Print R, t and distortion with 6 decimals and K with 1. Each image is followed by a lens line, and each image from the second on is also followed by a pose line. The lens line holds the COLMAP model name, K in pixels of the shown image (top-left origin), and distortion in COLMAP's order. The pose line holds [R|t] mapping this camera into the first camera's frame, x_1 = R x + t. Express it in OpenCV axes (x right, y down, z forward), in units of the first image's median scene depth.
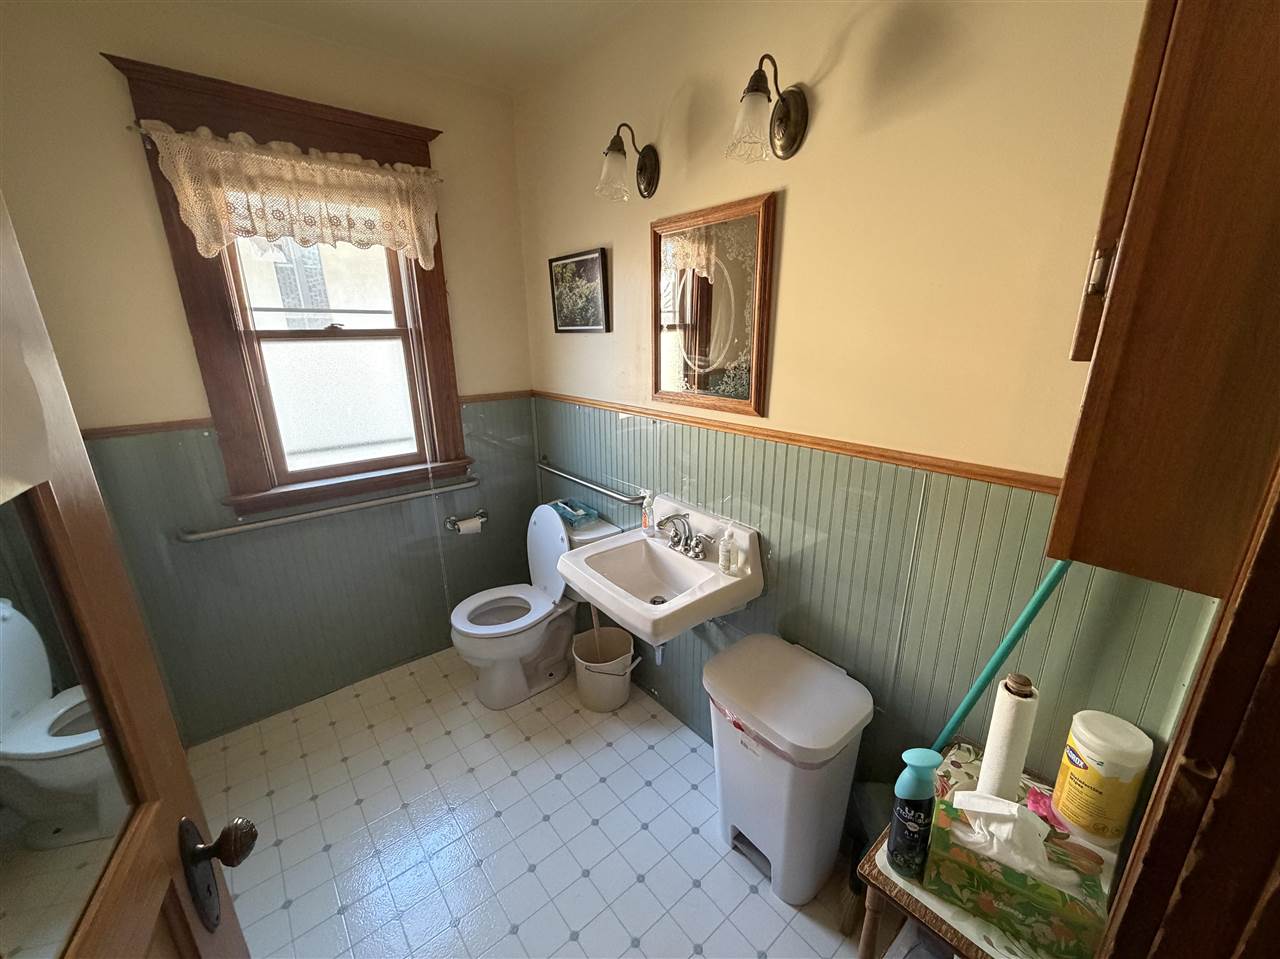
lens RADIAL K [[510.7, 0, 641.6], [0, 510.7, 481.6], [0, 0, 1]] dist [-0.001272, -0.000456]
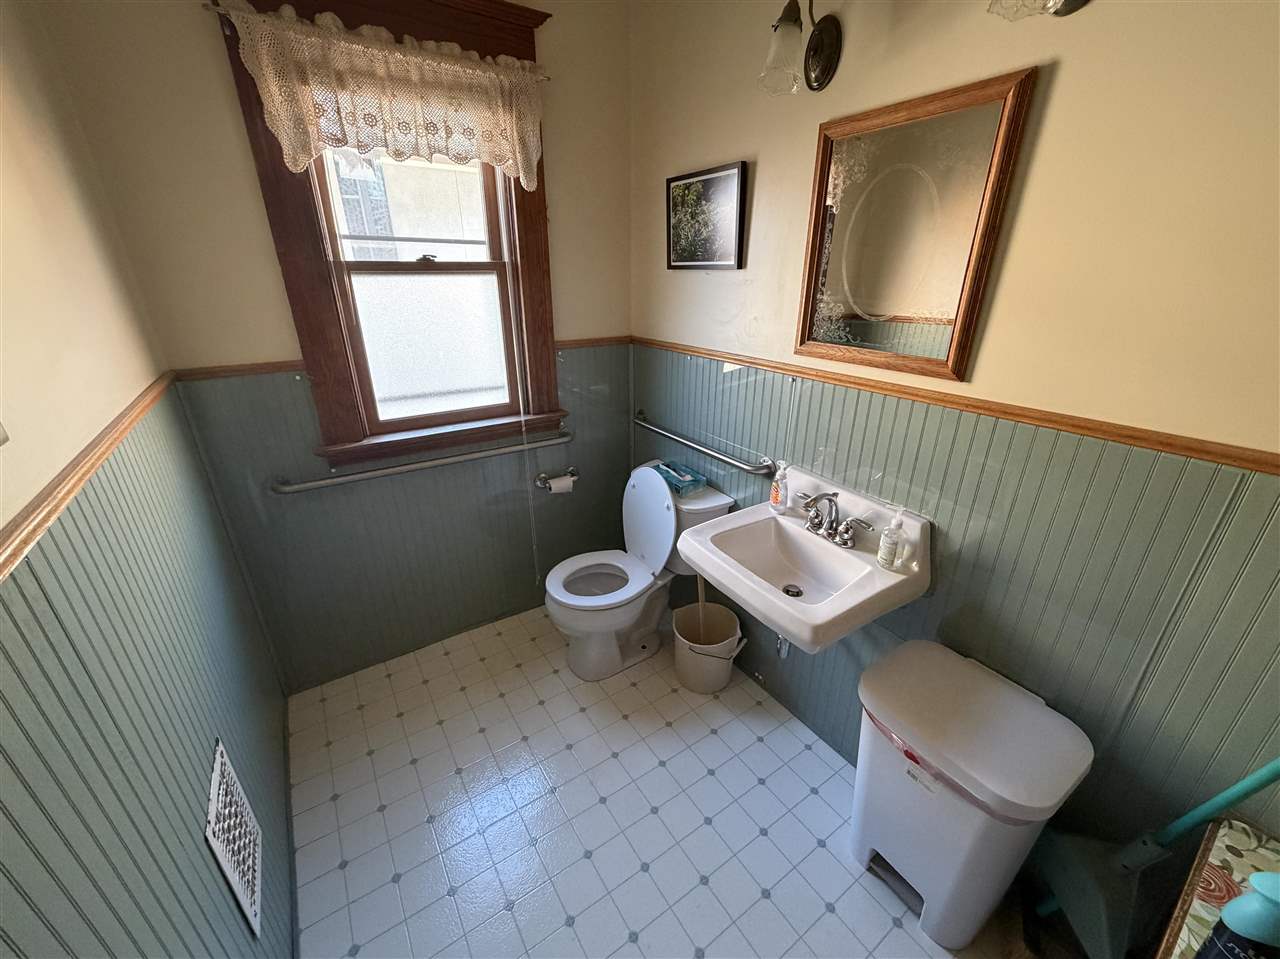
lens RADIAL K [[510.7, 0, 641.2], [0, 510.7, 481.8], [0, 0, 1]] dist [-0.001272, -0.000456]
pose [[0.994776, 0.049859, -0.089079, -0.144157], [-0.040301, 0.993544, 0.106048, -0.029200], [0.093791, -0.101904, 0.990363, 0.126844]]
